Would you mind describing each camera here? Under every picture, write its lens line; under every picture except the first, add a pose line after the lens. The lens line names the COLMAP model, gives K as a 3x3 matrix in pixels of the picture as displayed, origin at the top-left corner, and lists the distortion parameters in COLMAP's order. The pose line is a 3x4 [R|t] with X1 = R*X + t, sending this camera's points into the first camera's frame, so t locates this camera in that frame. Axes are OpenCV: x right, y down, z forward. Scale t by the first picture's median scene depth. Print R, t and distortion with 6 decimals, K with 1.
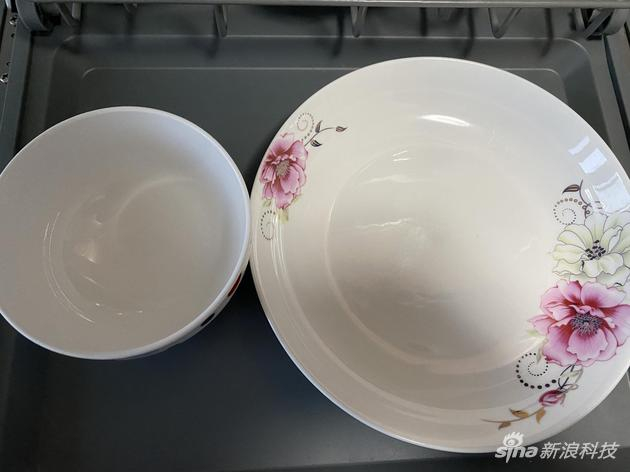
lens RADIAL K [[499.1, 0, 315.0], [0, 499.1, 236.0], [0, 0, 1]] dist [0.002714, 0.013497]
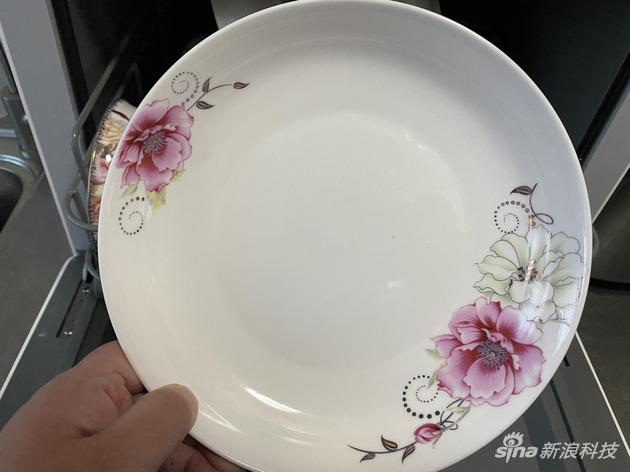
lens RADIAL K [[499.1, 0, 315.0], [0, 499.1, 236.0], [0, 0, 1]] dist [0.002714, 0.013497]
pose [[0.993565, 0.104120, -0.044590, 0.241330], [-0.082124, 0.933336, 0.349484, -0.295096], [0.078005, -0.343574, 0.935881, 0.214890]]
